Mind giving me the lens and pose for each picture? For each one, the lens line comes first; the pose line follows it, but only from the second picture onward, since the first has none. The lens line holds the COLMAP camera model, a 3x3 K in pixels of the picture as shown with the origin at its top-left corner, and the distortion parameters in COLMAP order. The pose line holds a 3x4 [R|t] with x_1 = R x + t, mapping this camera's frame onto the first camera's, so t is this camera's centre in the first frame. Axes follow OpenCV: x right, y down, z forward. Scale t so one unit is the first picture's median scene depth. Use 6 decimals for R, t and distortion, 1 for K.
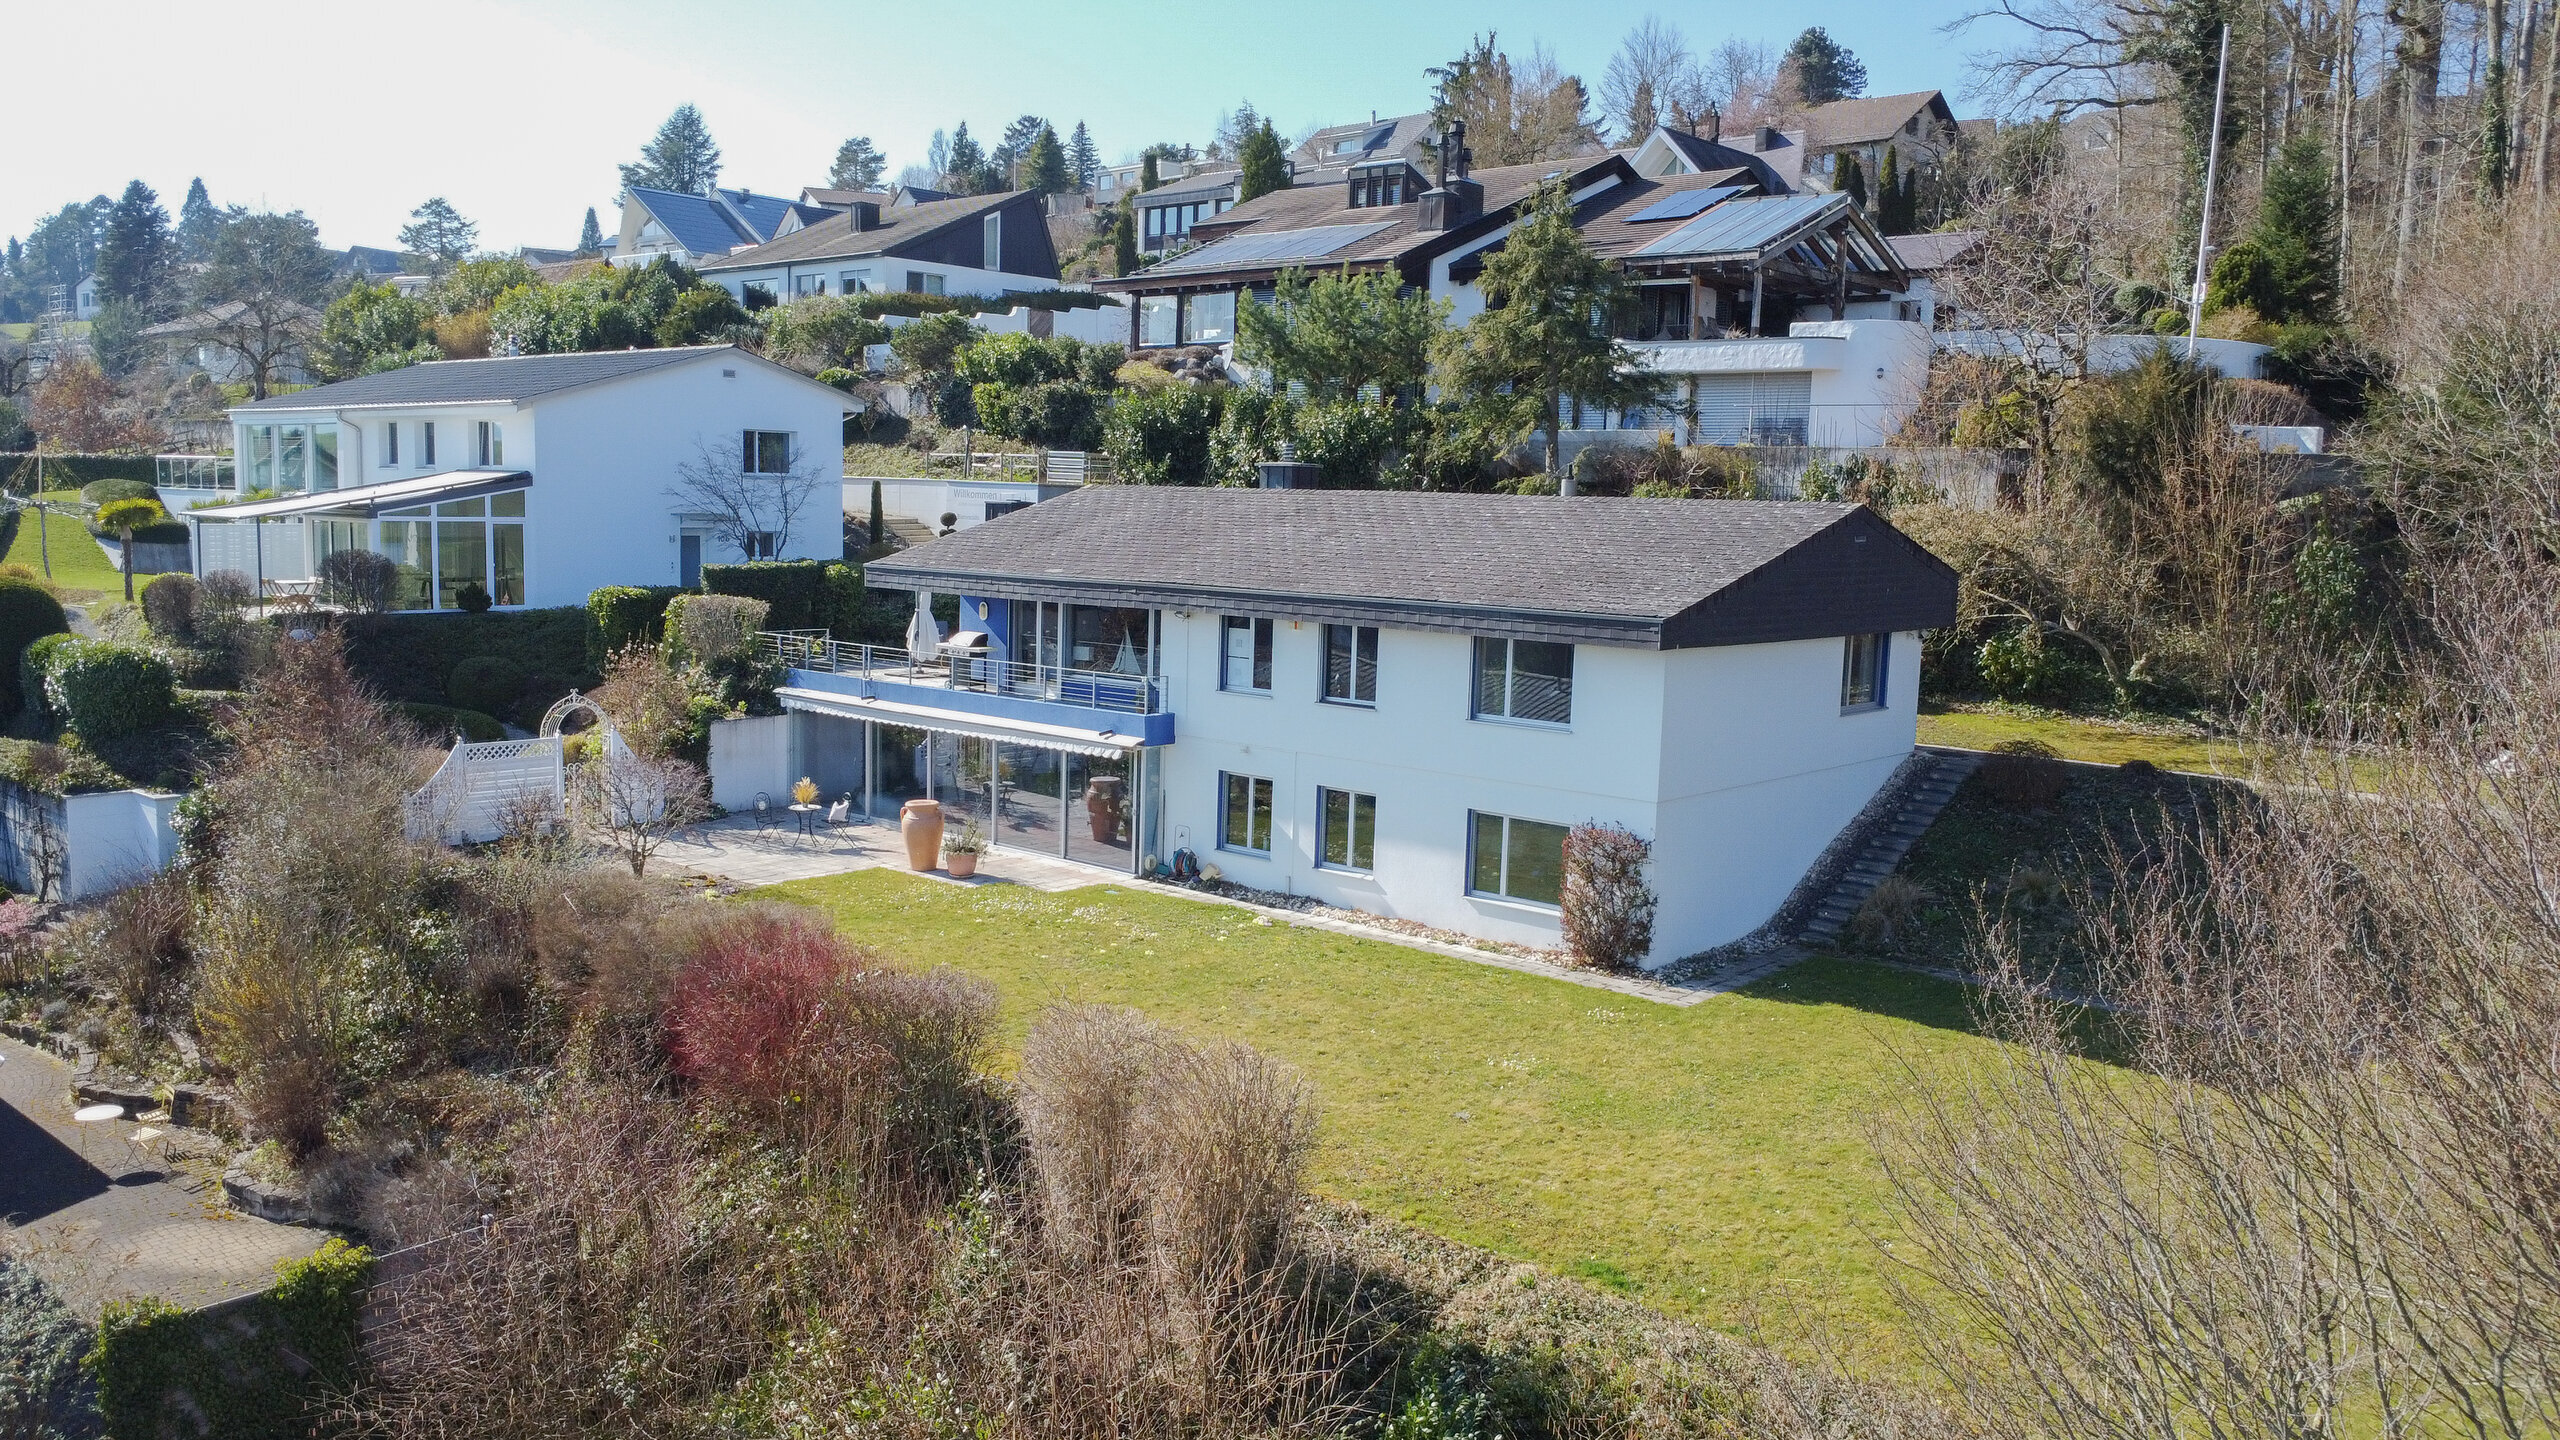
lens RADIAL K [[1875.7, 0, 1280.0], [0, 1875.7, 720.0], [0, 0, 1]] dist [0.003441, -0.000436]
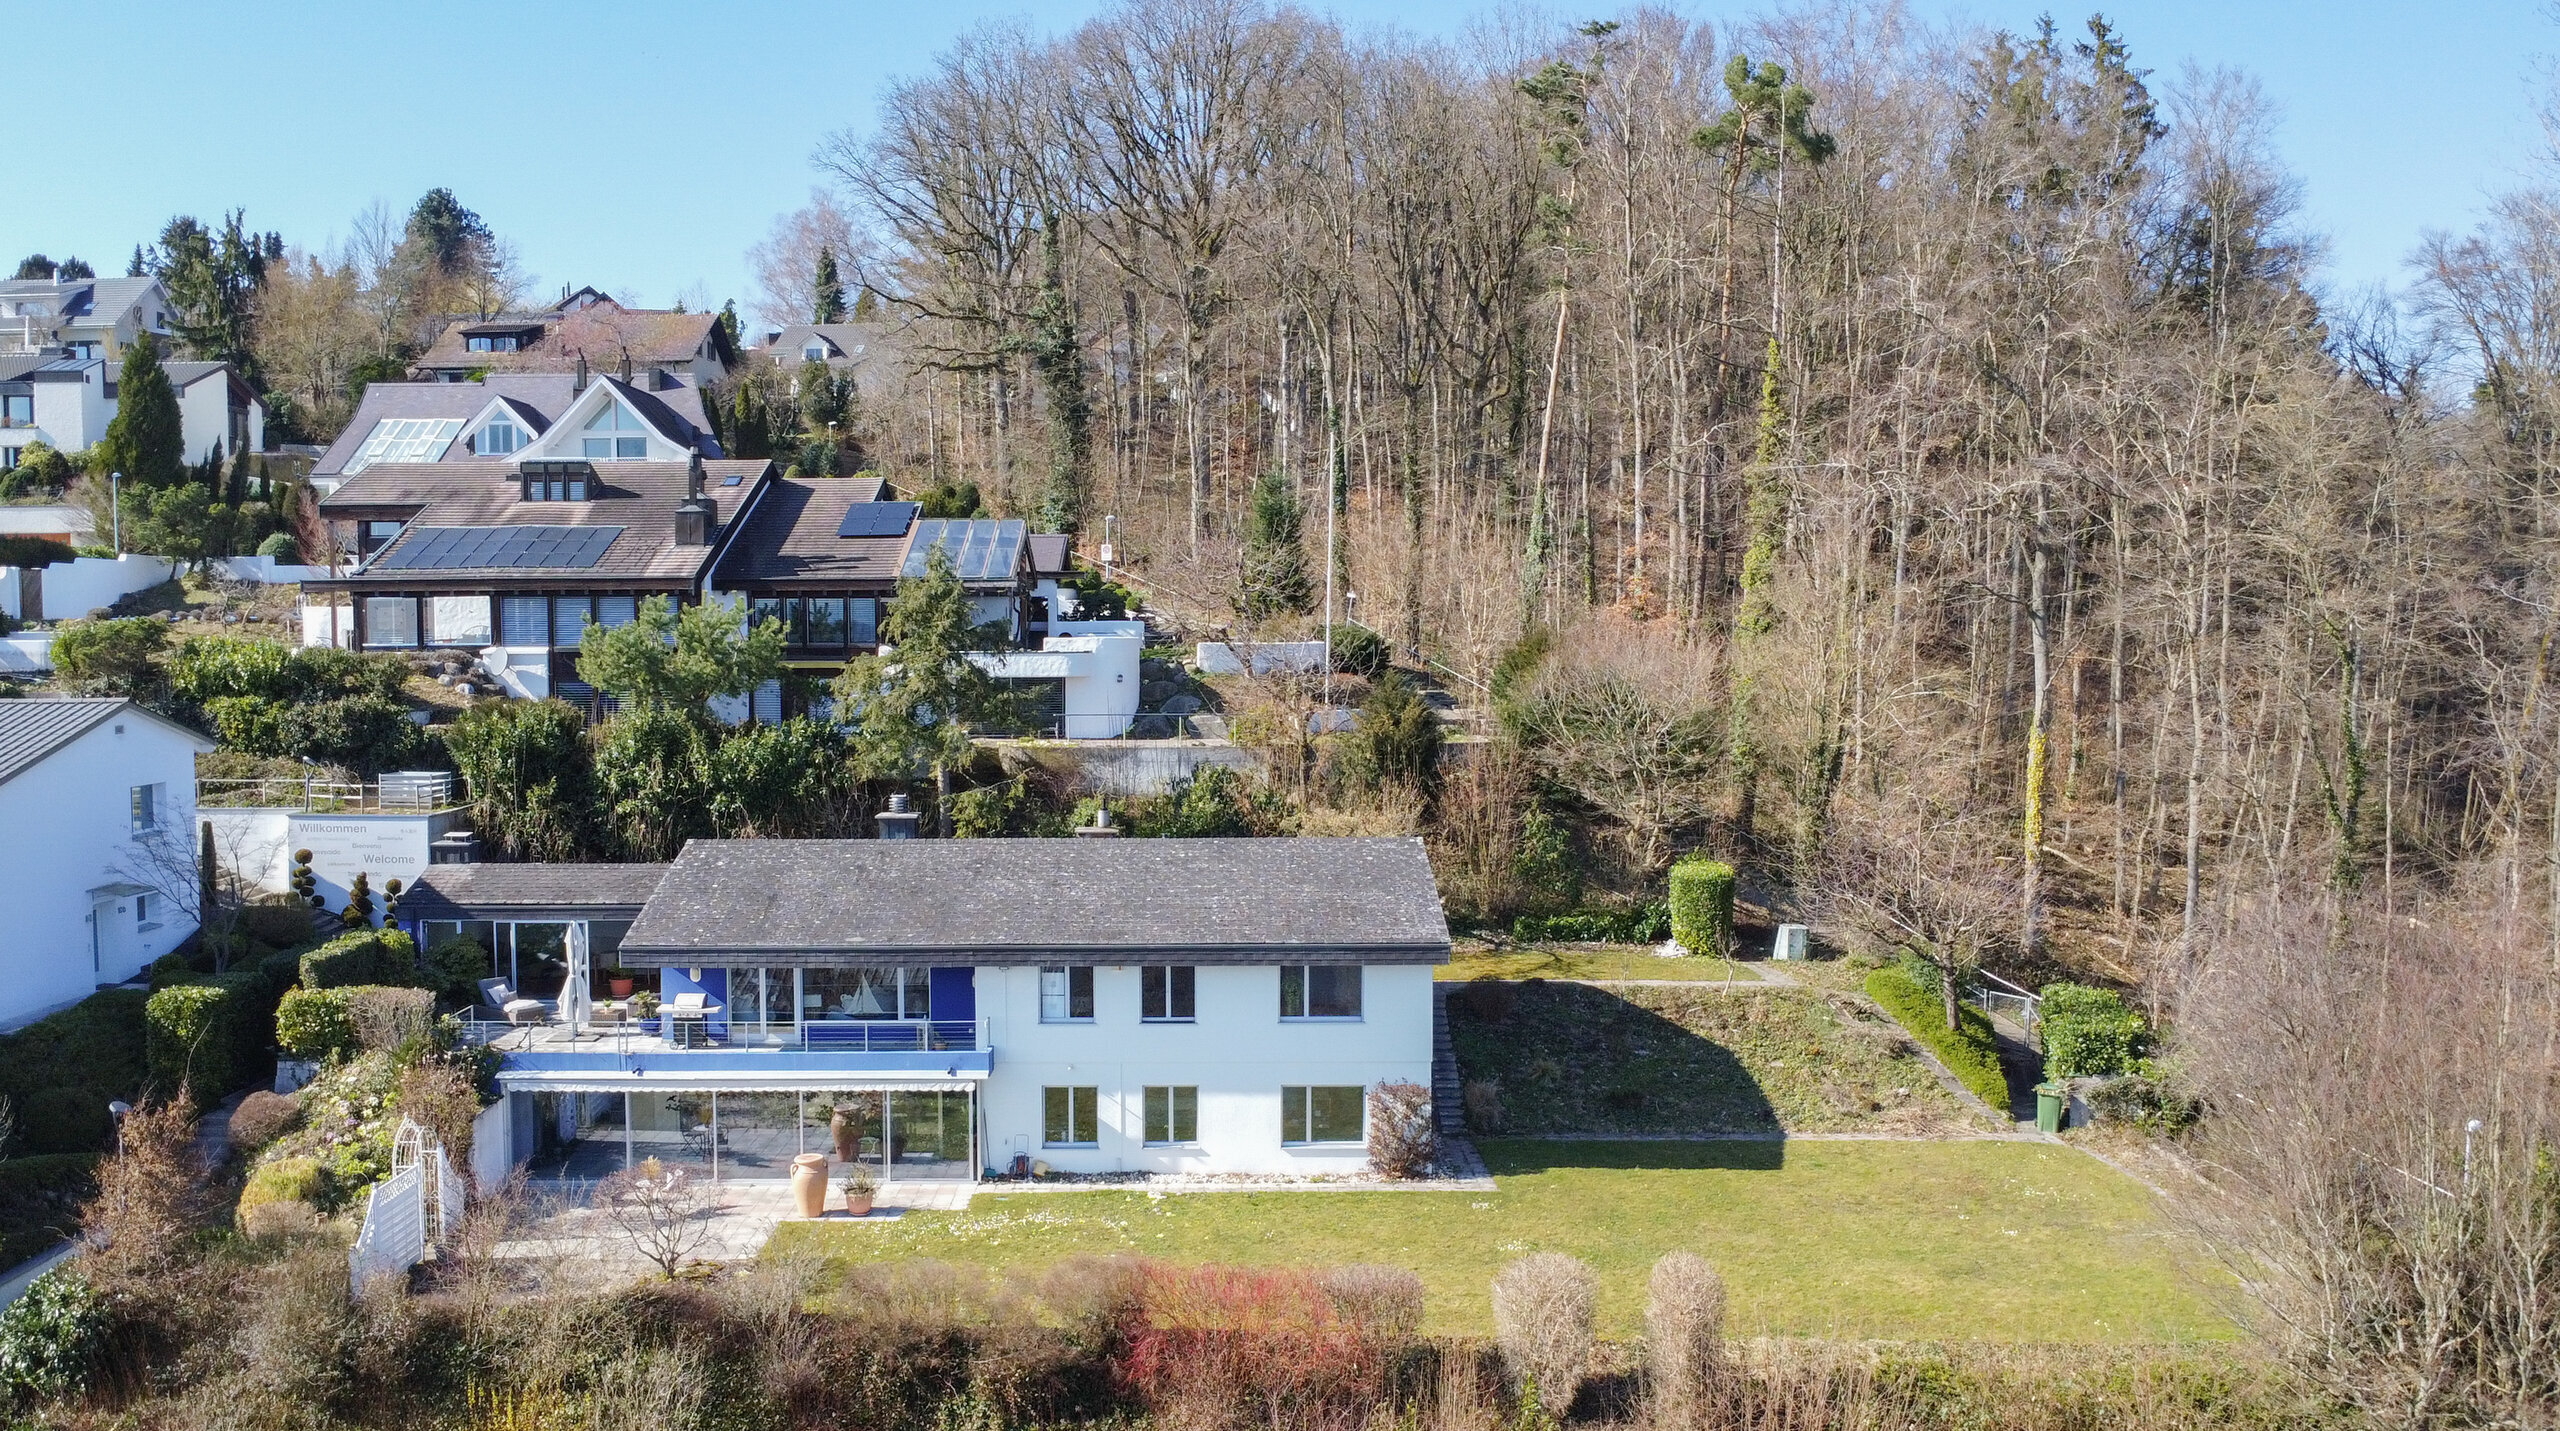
lens RADIAL K [[2048.5, 0, 1073.2], [0, 2048.5, 717.0], [0, 0, 1]] dist [-0.020067, 0.001038]
pose [[0.770712, -0.064418, 0.633919, -0.917247], [0.101495, 0.994586, -0.022328, -0.197080], [-0.629049, 0.081548, 0.773077, -0.115229]]
